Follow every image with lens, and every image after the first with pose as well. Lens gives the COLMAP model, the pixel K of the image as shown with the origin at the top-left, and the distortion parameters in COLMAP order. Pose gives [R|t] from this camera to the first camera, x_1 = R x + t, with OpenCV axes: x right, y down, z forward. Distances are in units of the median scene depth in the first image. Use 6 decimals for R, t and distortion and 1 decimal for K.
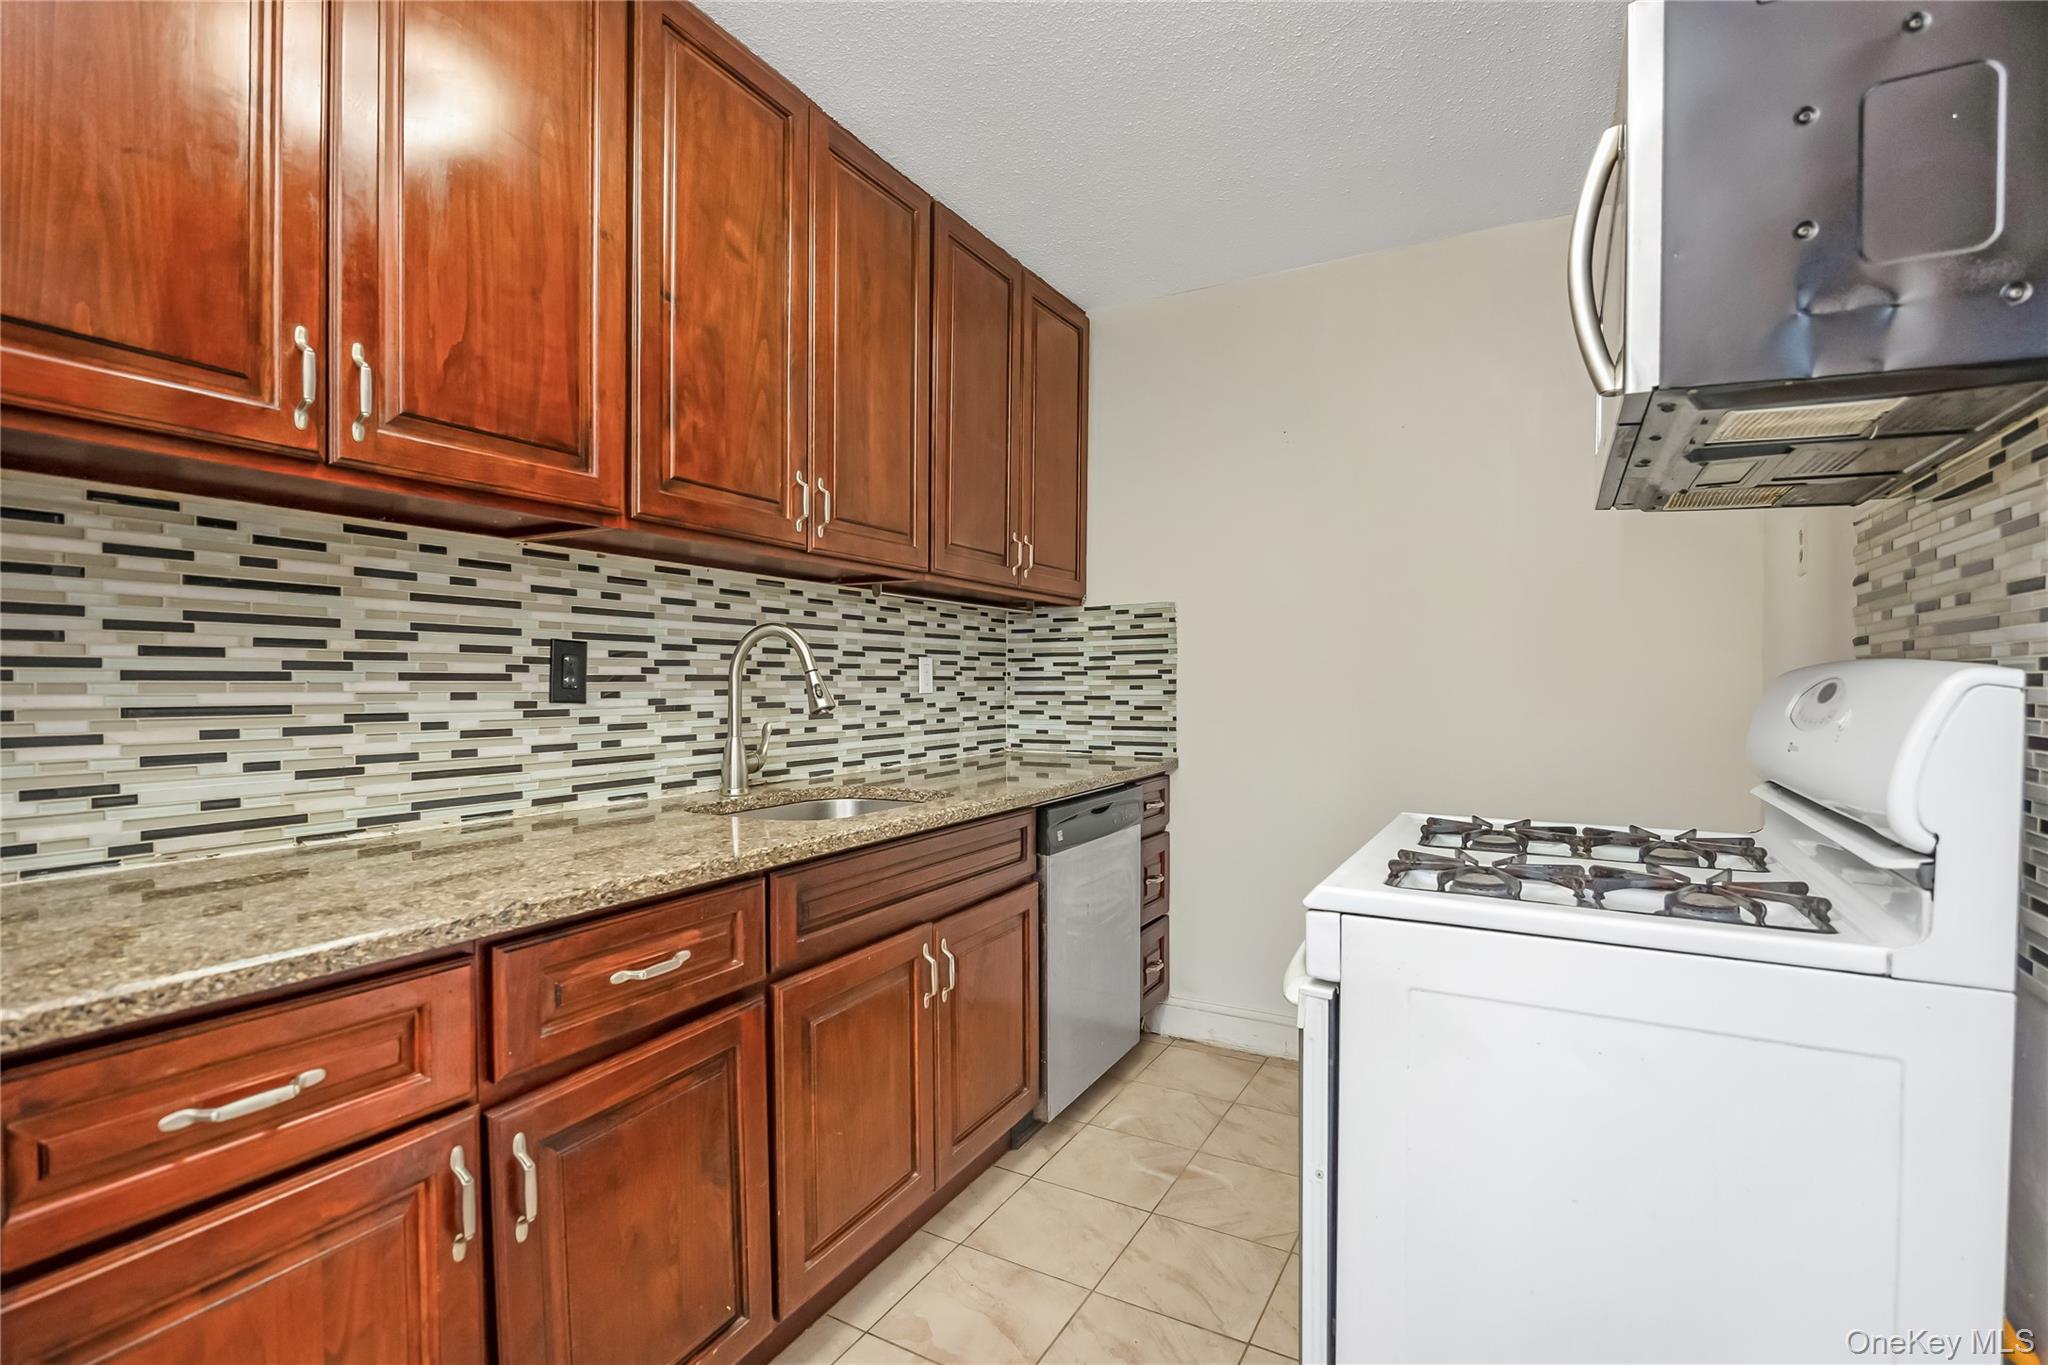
lens RADIAL K [[966.5, 0, 1024.0], [0, 966.5, 682.5], [0, 0, 1]] dist [-0.000046, -0.000069]
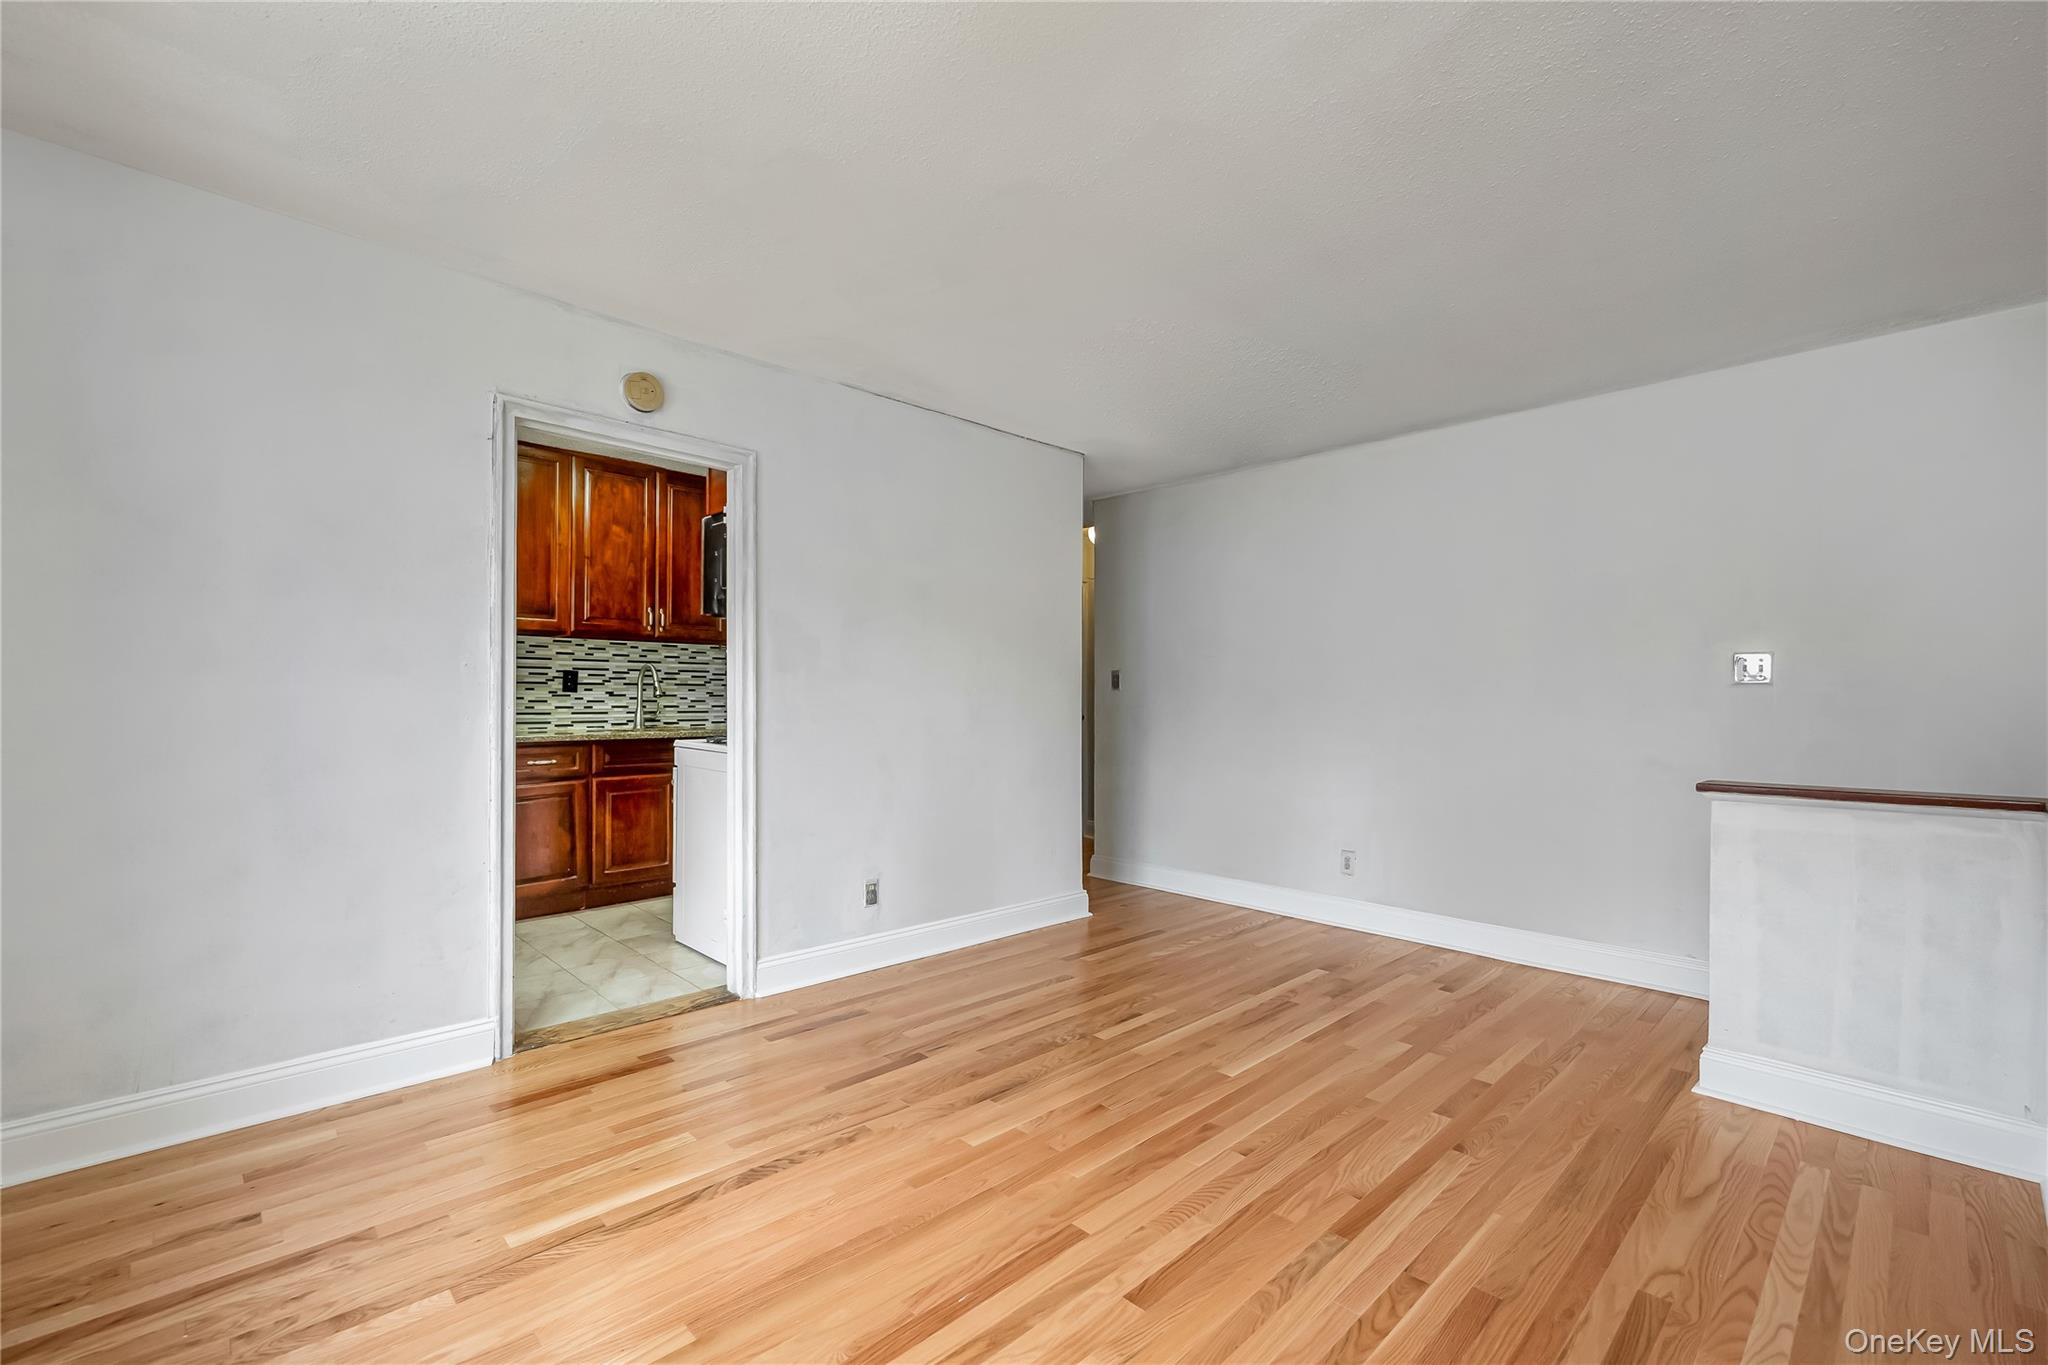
lens RADIAL K [[885.4, 0, 1025.1], [0, 885.4, 693.5], [0, 0, 1]] dist [0.009408, -0.000163]
pose [[0.964014, 0.006173, -0.265778, 1.604033], [-0.007018, 0.999973, -0.002231, 0.022359], [0.265757, 0.004017, 0.964032, -1.241557]]
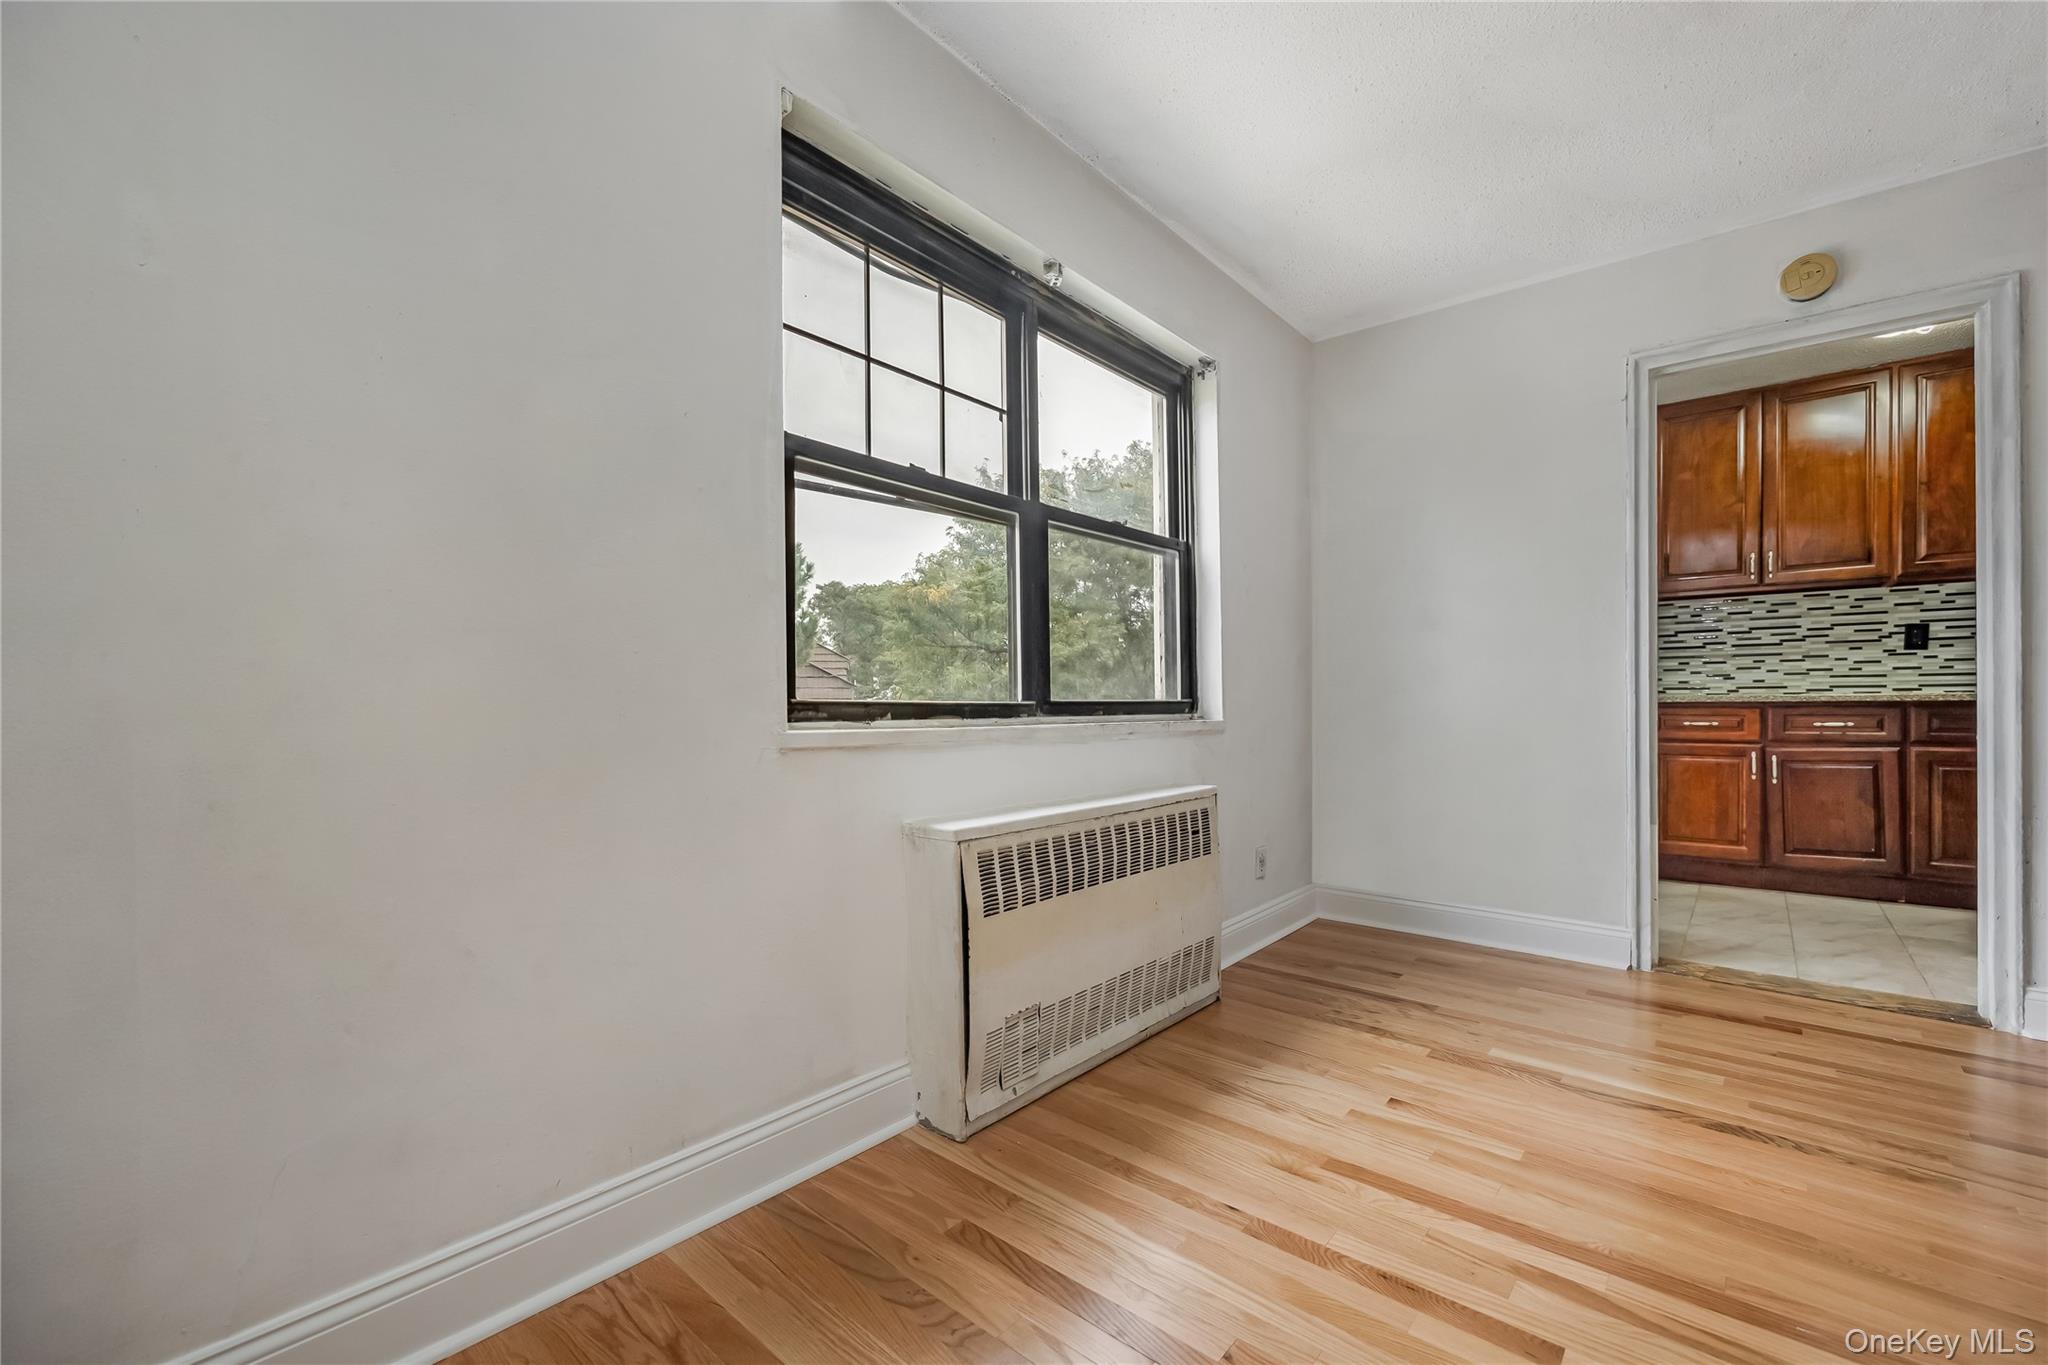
lens RADIAL K [[841.5, 0, 1030.9], [0, 841.5, 716.1], [0, 0, 1]] dist [-0.000296, -0.000121]
pose [[-0.179748, 0.012107, -0.983638, 2.074329], [0.003457, 0.999926, 0.011676, 0.160875], [0.983707, -0.001302, -0.179777, -0.830302]]
